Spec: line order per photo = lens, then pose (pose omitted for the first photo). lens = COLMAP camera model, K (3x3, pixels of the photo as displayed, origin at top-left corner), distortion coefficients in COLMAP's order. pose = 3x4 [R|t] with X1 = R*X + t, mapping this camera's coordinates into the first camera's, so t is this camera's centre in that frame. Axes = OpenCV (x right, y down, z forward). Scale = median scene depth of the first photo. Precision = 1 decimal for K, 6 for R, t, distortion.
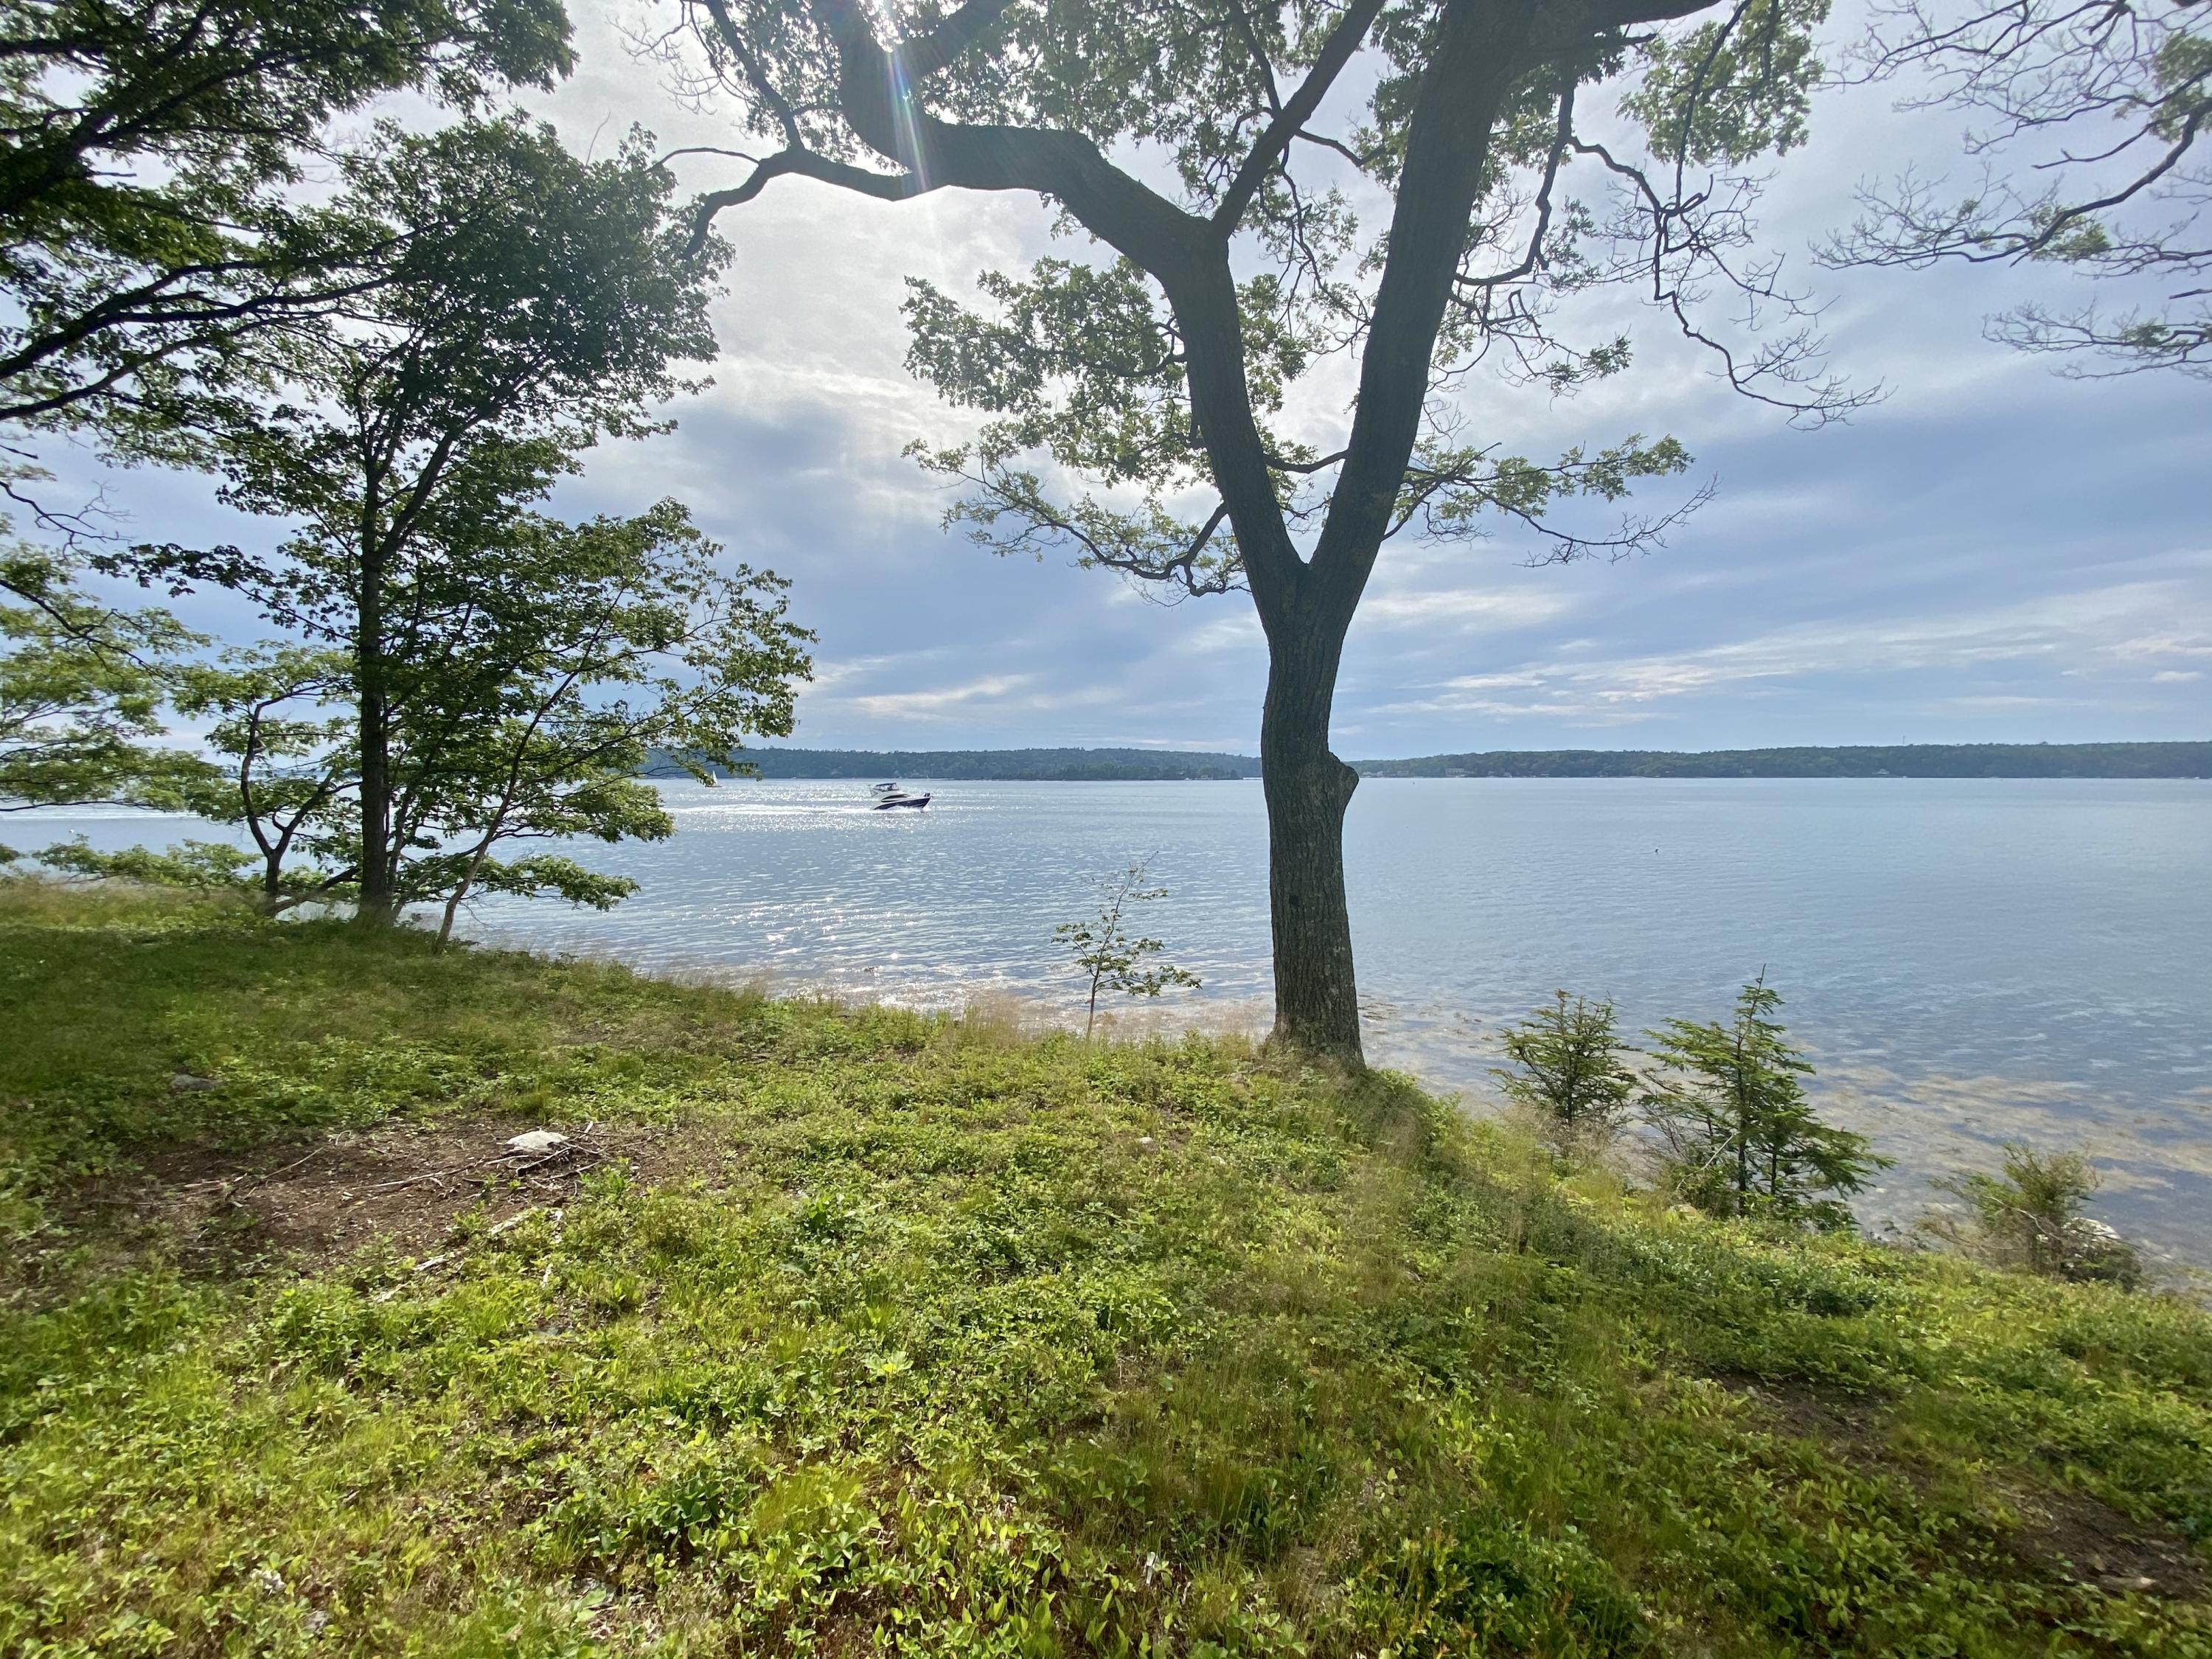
lens RADIAL K [[884.7, 0, 1093.1], [0, 884.7, 842.3], [0, 0, 1]] dist [0.006803, -0.013557]
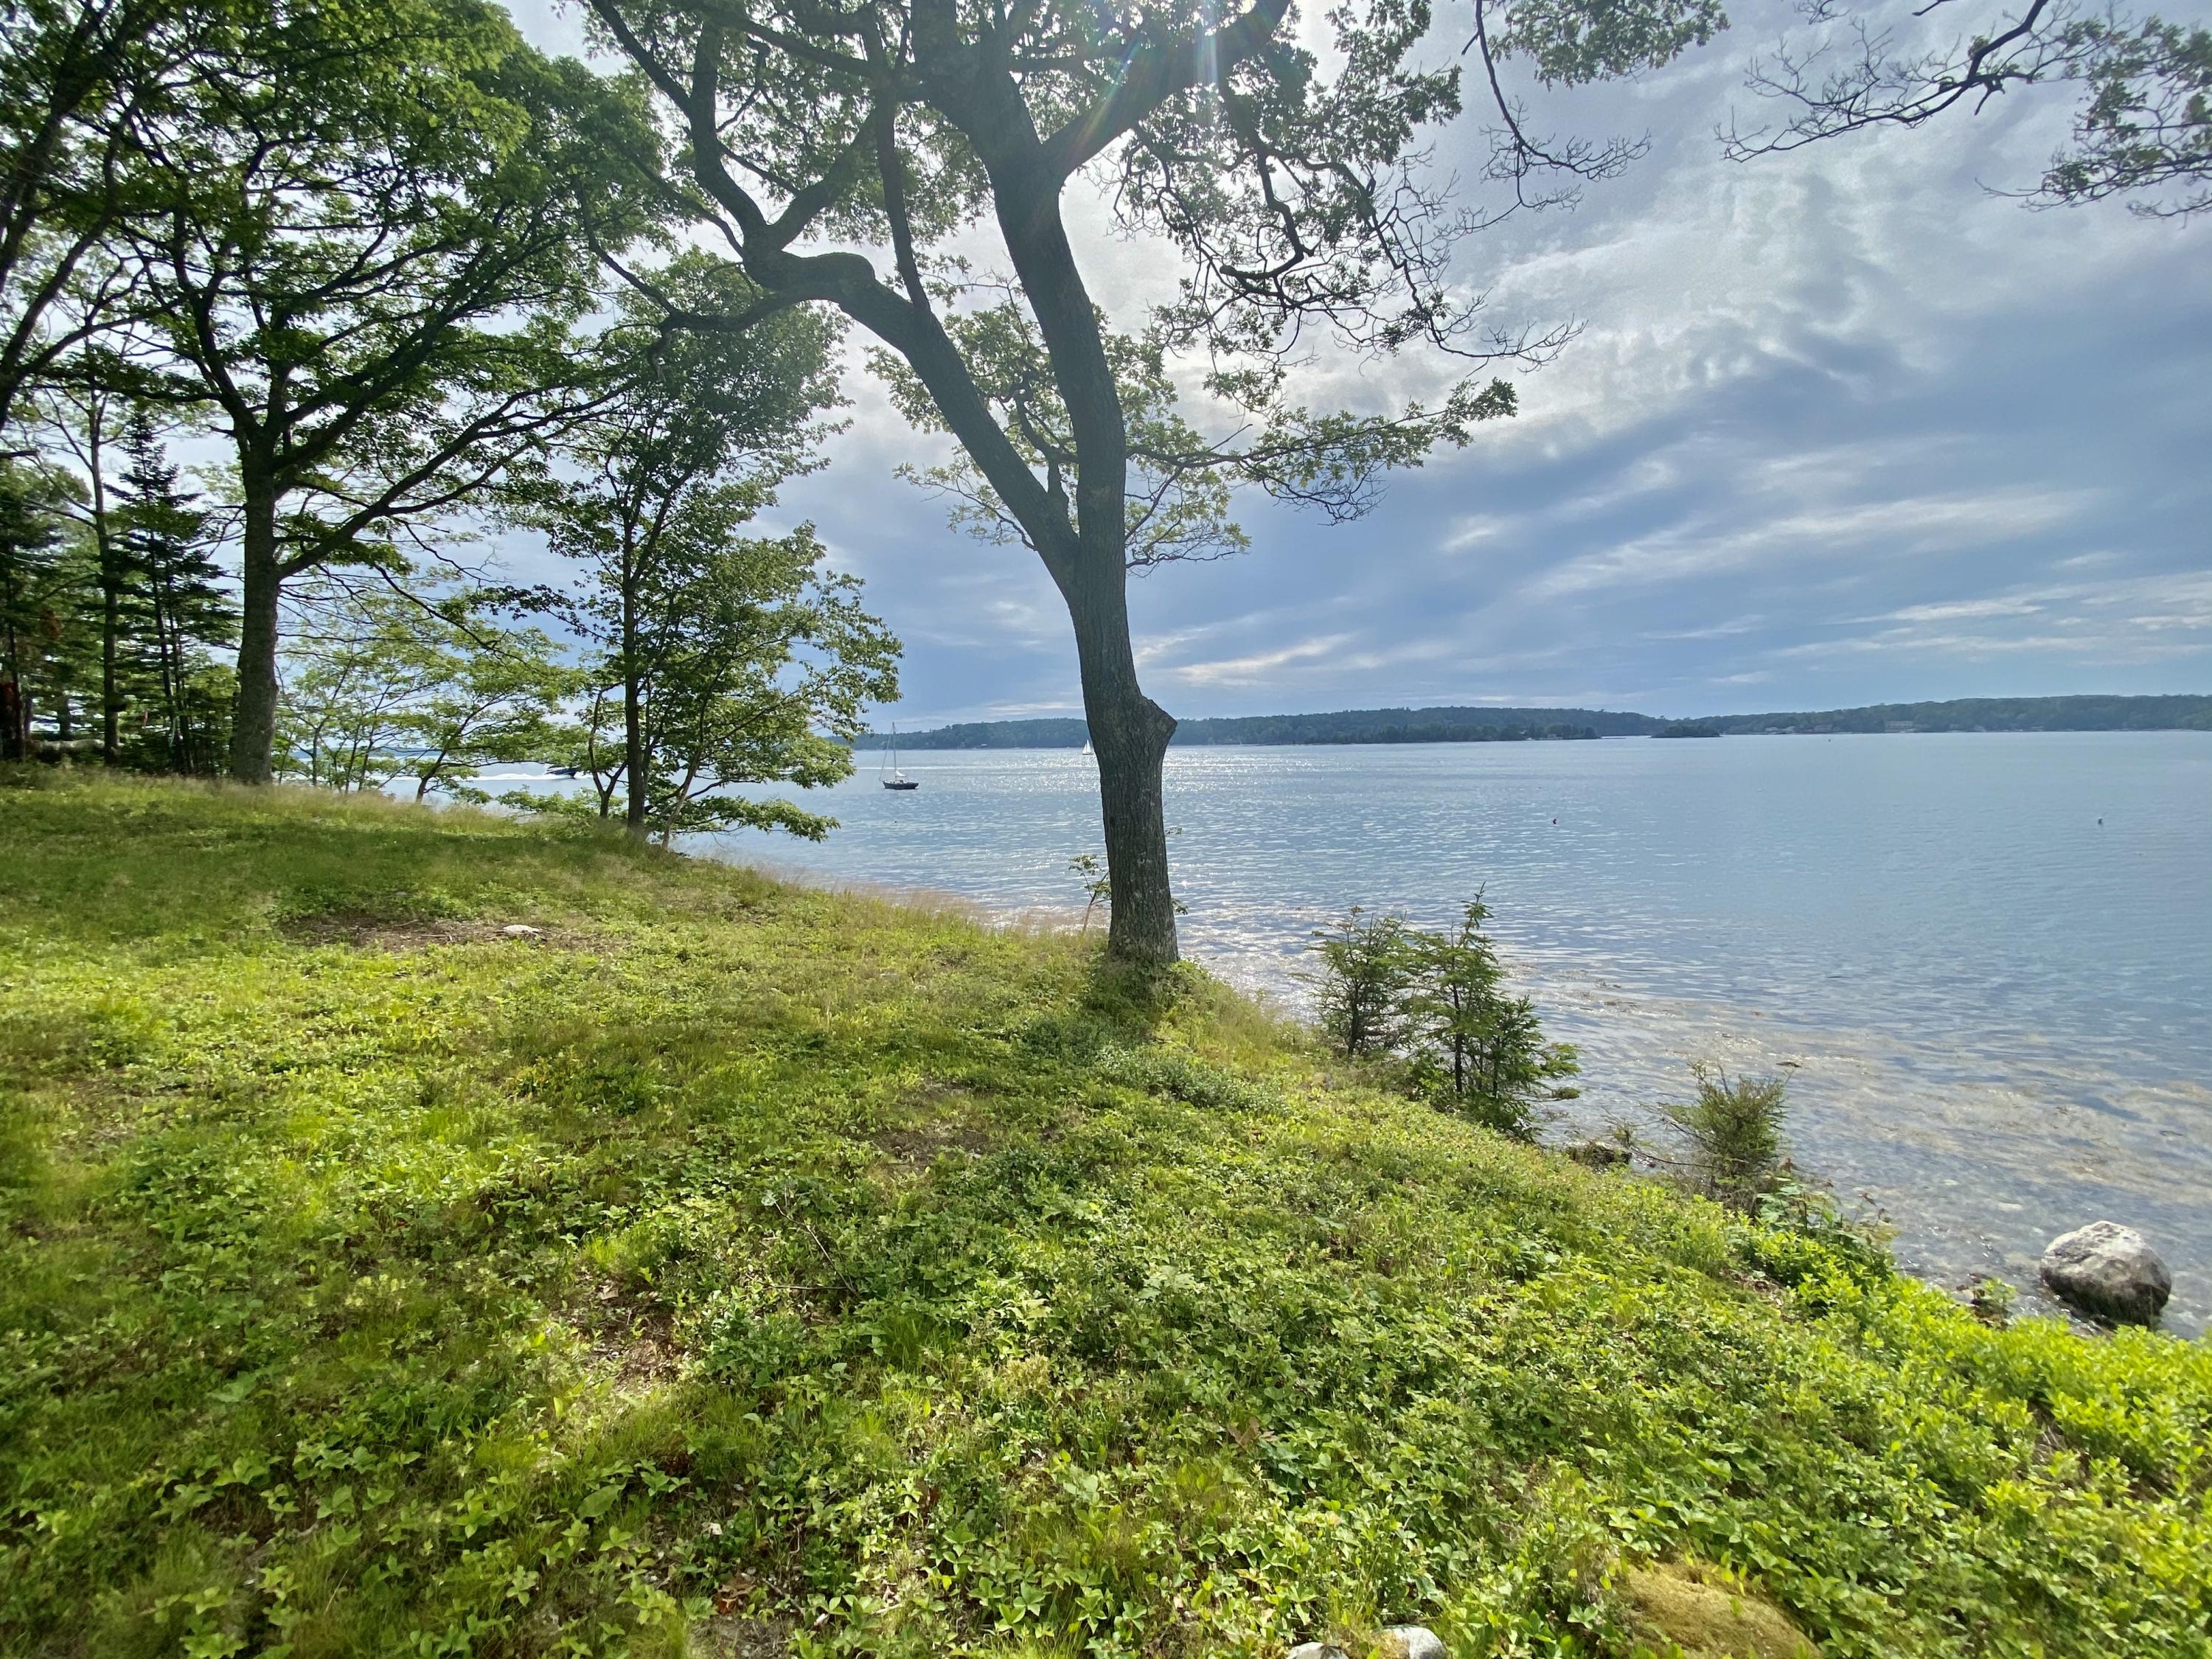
lens RADIAL K [[884.7, 0, 1107.1], [0, 884.7, 835.7], [0, 0, 1]] dist [0.006803, -0.013557]
pose [[0.942098, 0.019552, -0.334767, 0.517309], [-0.009018, 0.999415, 0.032991, 0.038450], [0.335216, -0.028062, 0.941723, -0.132799]]
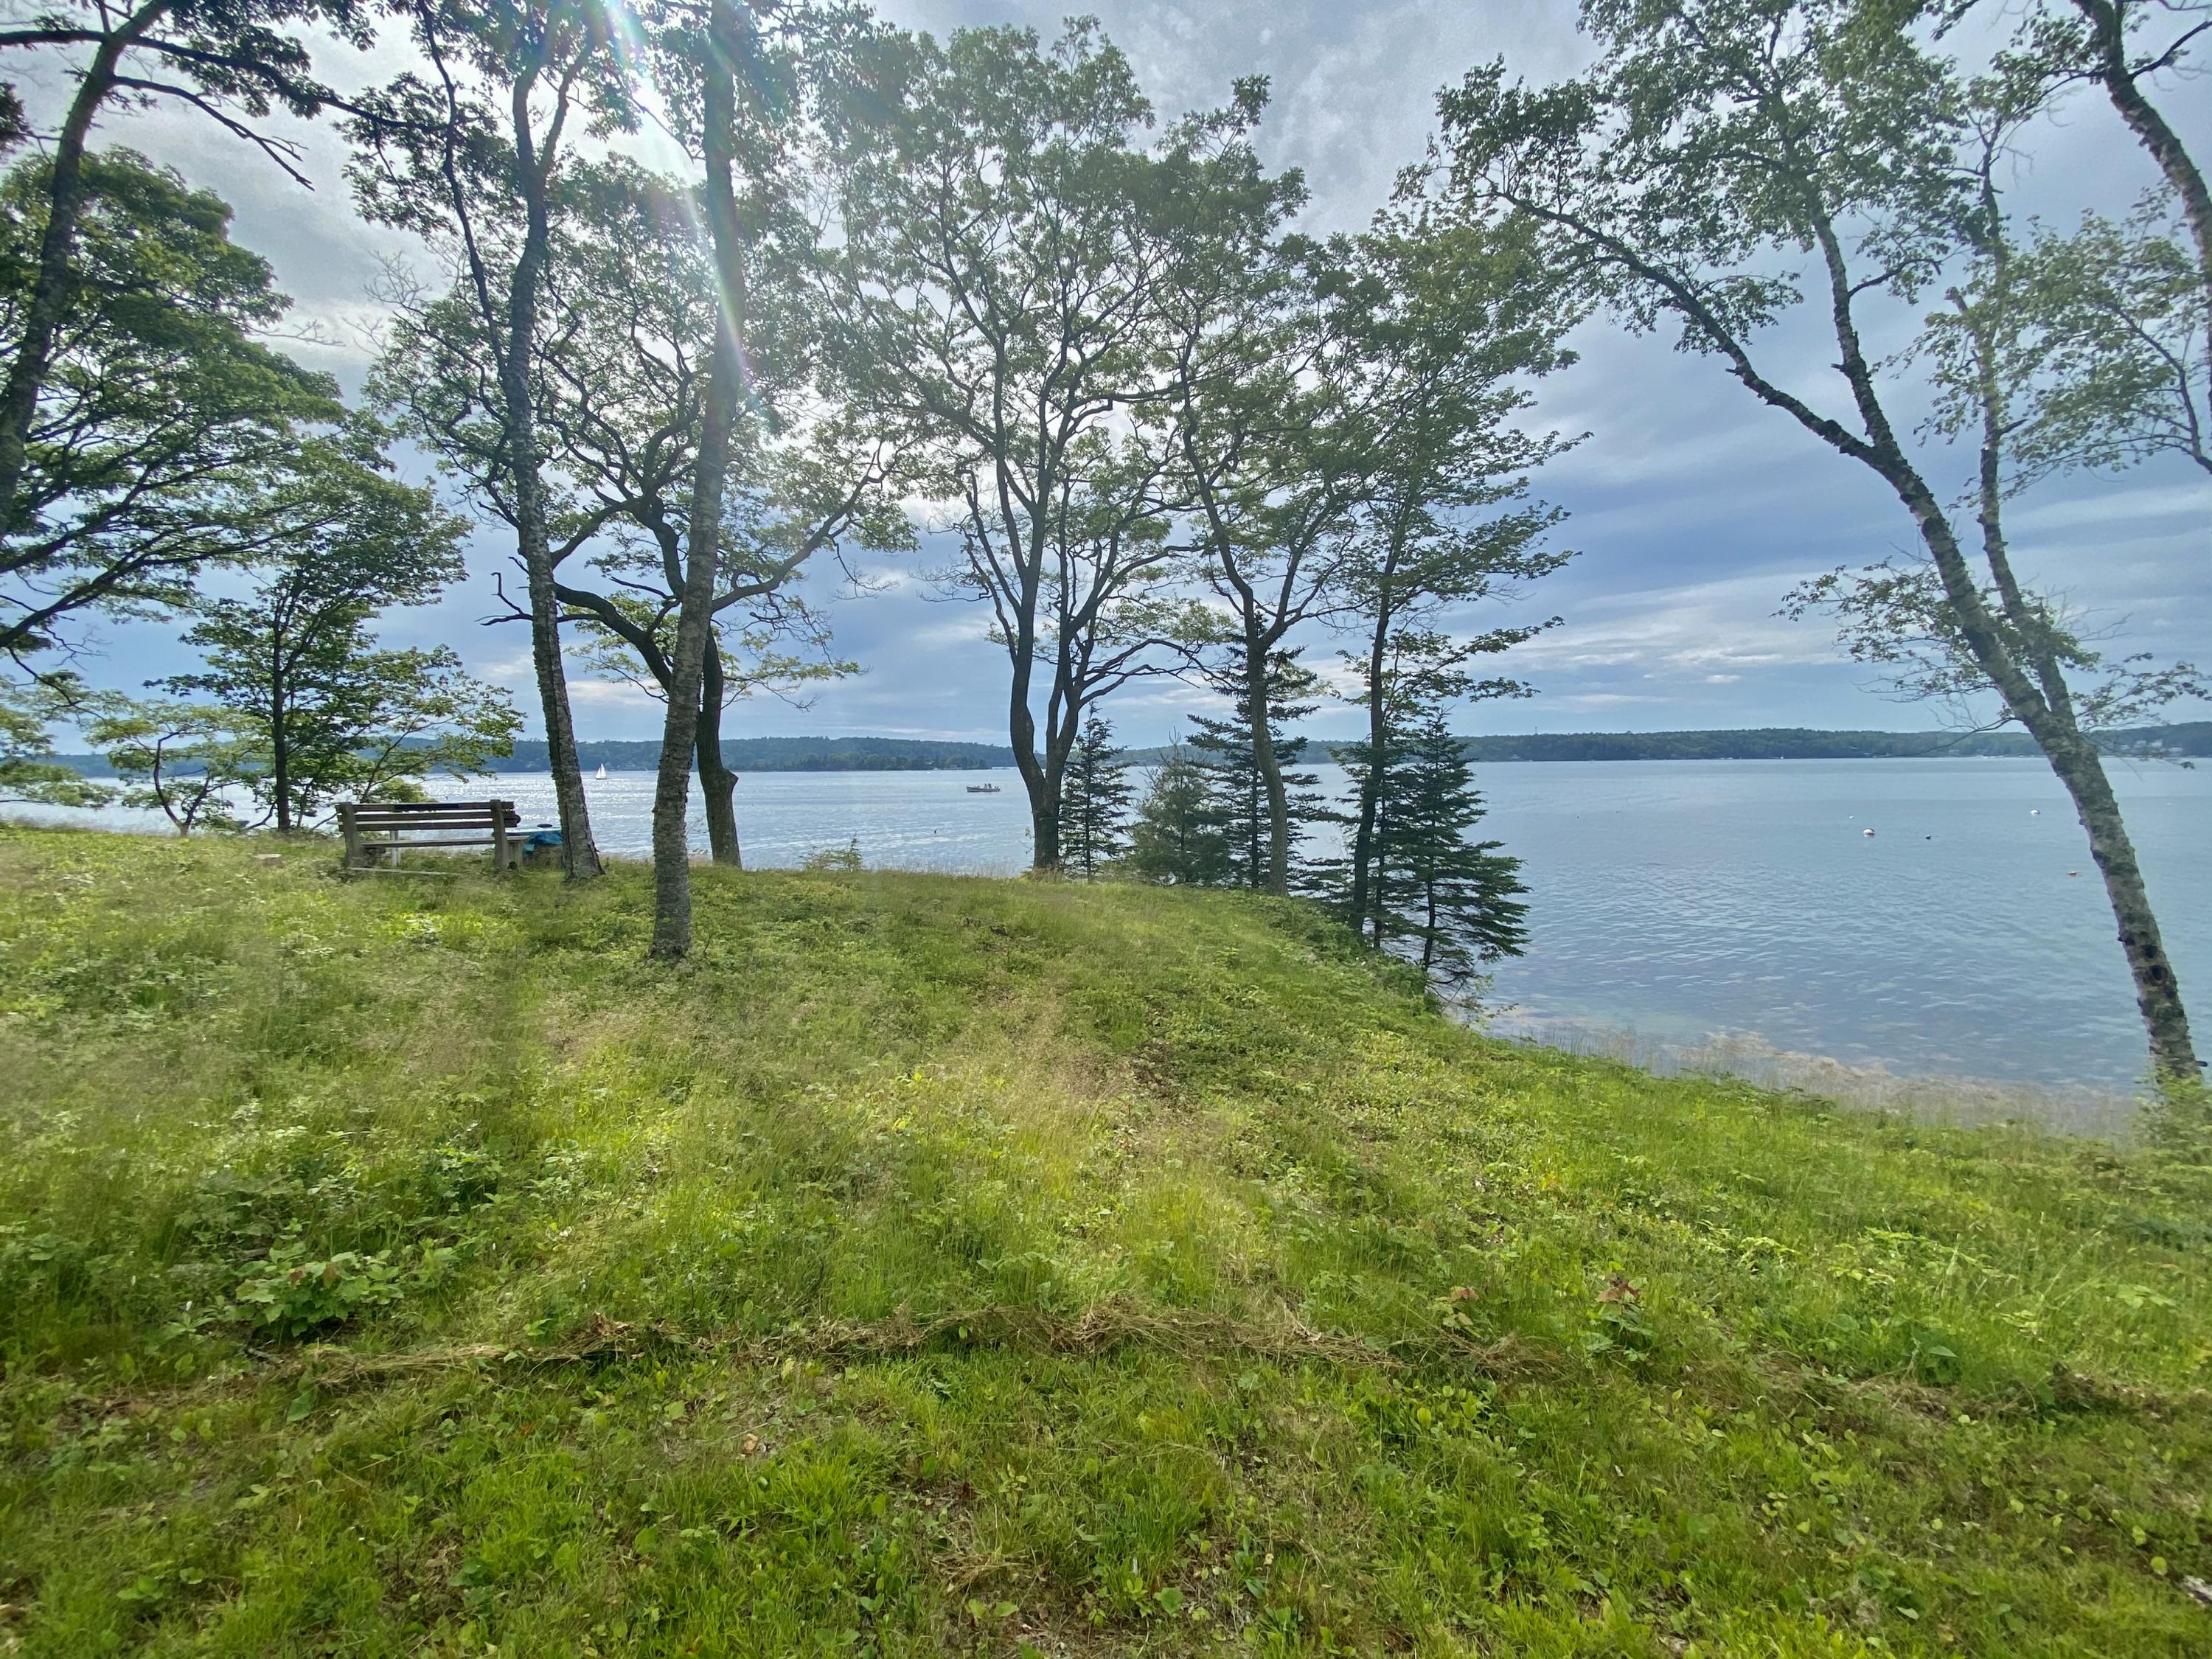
lens RADIAL K [[884.7, 0, 1113.1], [0, 884.7, 838.7], [0, 0, 1]] dist [0.006803, -0.013557]
pose [[0.956877, -0.031933, 0.288734, 0.551227], [0.029442, 0.999482, 0.012969, 0.114958], [-0.288998, -0.003909, 0.957322, -1.928168]]
